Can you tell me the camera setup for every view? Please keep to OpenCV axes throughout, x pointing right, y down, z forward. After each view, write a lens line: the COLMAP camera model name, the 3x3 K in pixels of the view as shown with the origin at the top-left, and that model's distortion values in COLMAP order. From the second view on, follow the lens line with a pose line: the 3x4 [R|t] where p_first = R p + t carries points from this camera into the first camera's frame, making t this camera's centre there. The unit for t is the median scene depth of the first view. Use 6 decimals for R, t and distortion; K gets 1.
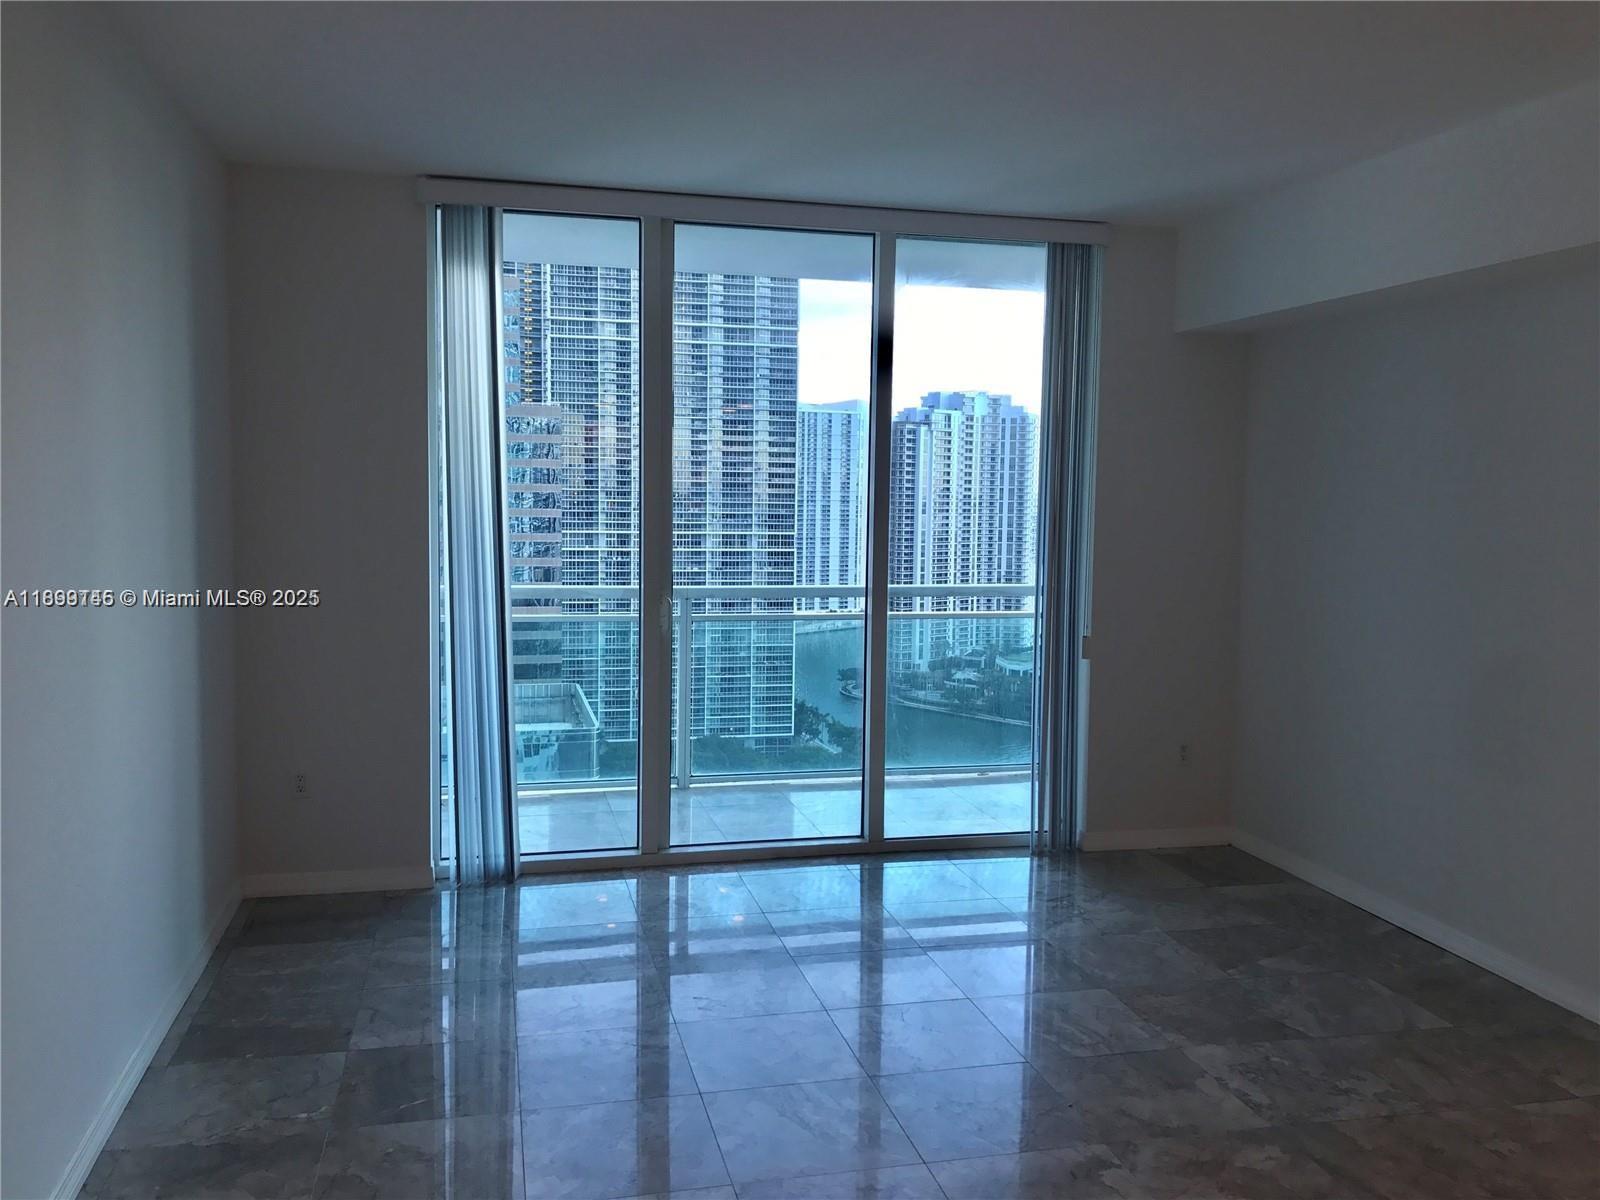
lens RADIAL K [[1317.6, 0, 800.0], [0, 1317.6, 600.0], [0, 0, 1]] dist [0.000185, 0.002194]
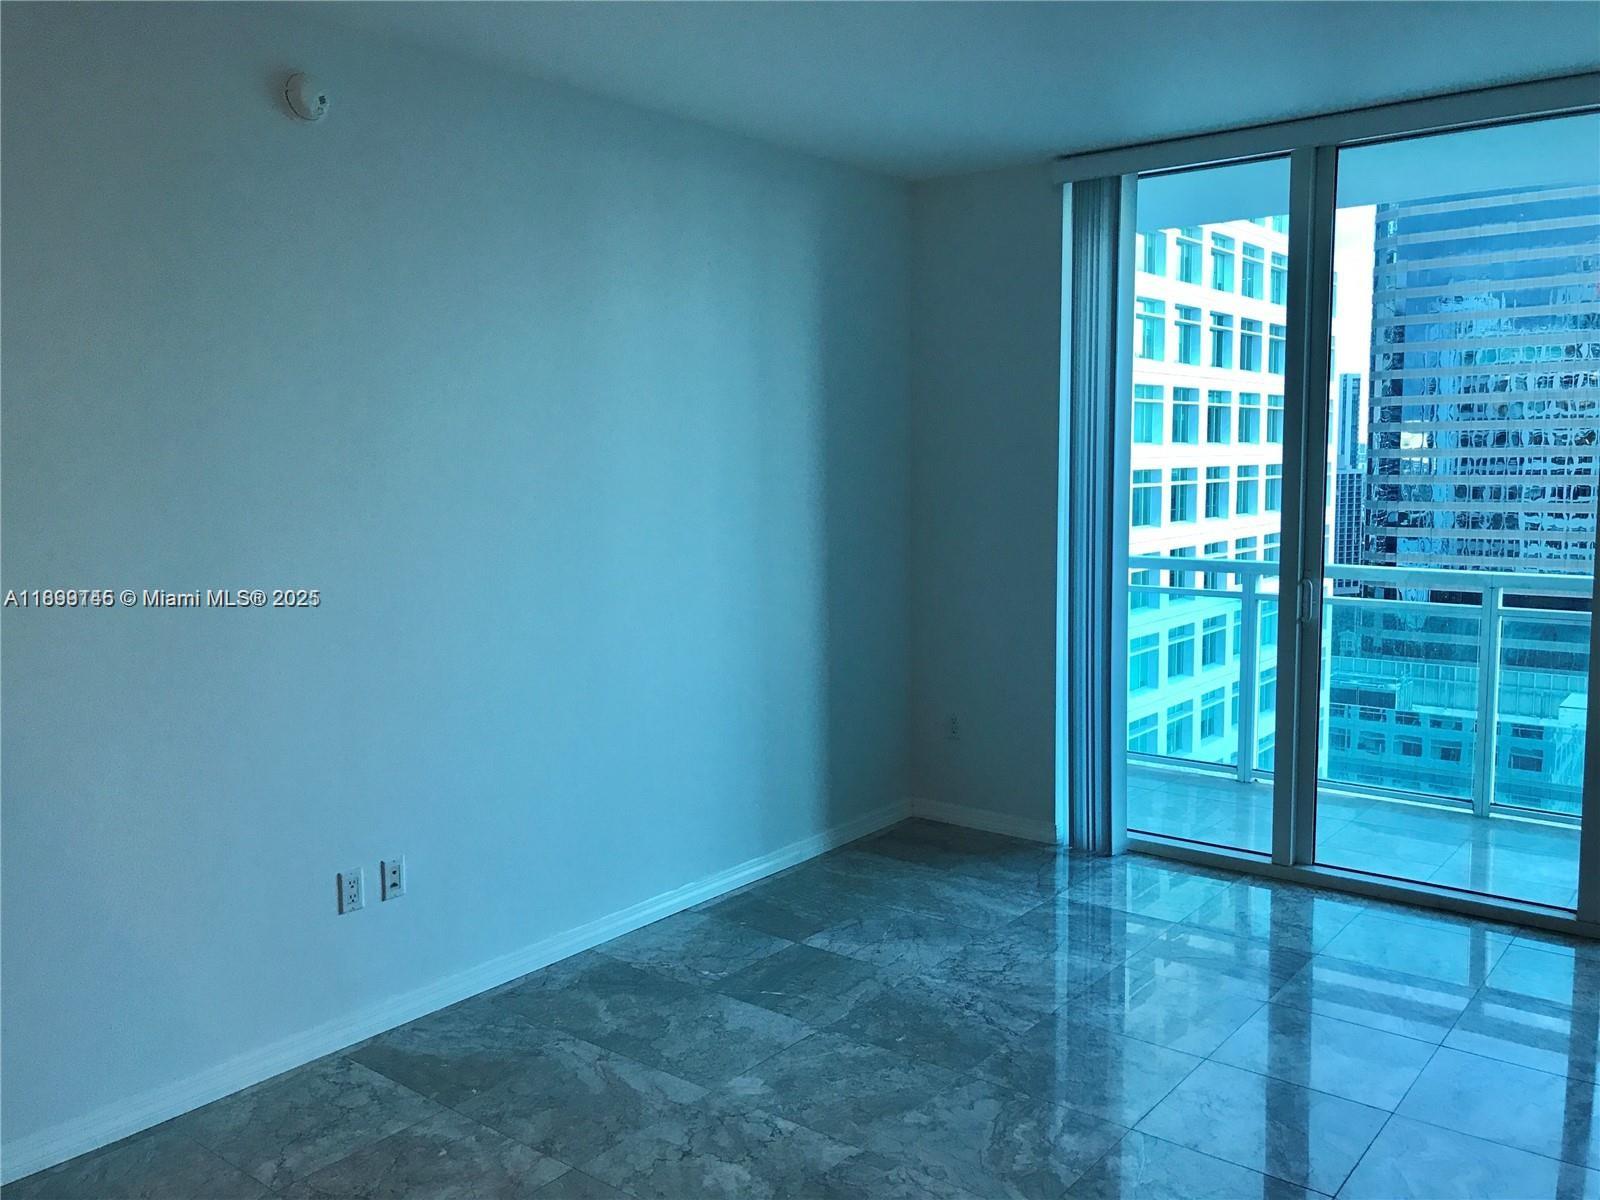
lens RADIAL K [[1315.2, 0, 800.7], [0, 1315.2, 581.6], [0, 0, 1]] dist [0.007601, 0.006025]
pose [[0.614883, 0.054776, -0.786714, 0.416068], [-0.056179, 0.998093, 0.025585, -0.004044], [0.786615, 0.028465, 0.616788, 0.208112]]
